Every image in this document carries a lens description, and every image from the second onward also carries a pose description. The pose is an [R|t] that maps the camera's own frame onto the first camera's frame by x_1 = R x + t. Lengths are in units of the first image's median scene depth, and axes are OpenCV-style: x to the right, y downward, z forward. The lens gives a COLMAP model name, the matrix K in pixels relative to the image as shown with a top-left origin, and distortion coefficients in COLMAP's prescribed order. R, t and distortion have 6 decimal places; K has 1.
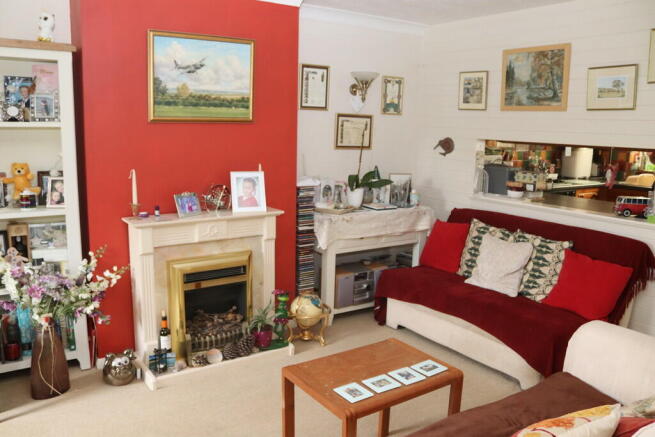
lens RADIAL K [[542.1, 0, 327.5], [0, 542.1, 218.5], [0, 0, 1]] dist [-0.139150, 0.124395]
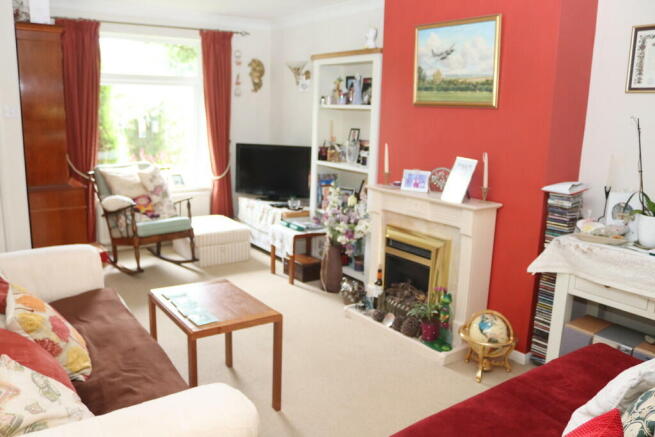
lens RADIAL K [[542.1, 0, 327.5], [0, 542.1, 218.5], [0, 0, 1]] dist [-0.139150, 0.124395]
pose [[0.016965, 0.176755, -0.984109, 0.812503], [-0.202910, 0.964378, 0.169714, -0.099829], [0.979050, 0.196807, 0.052226, 0.764562]]
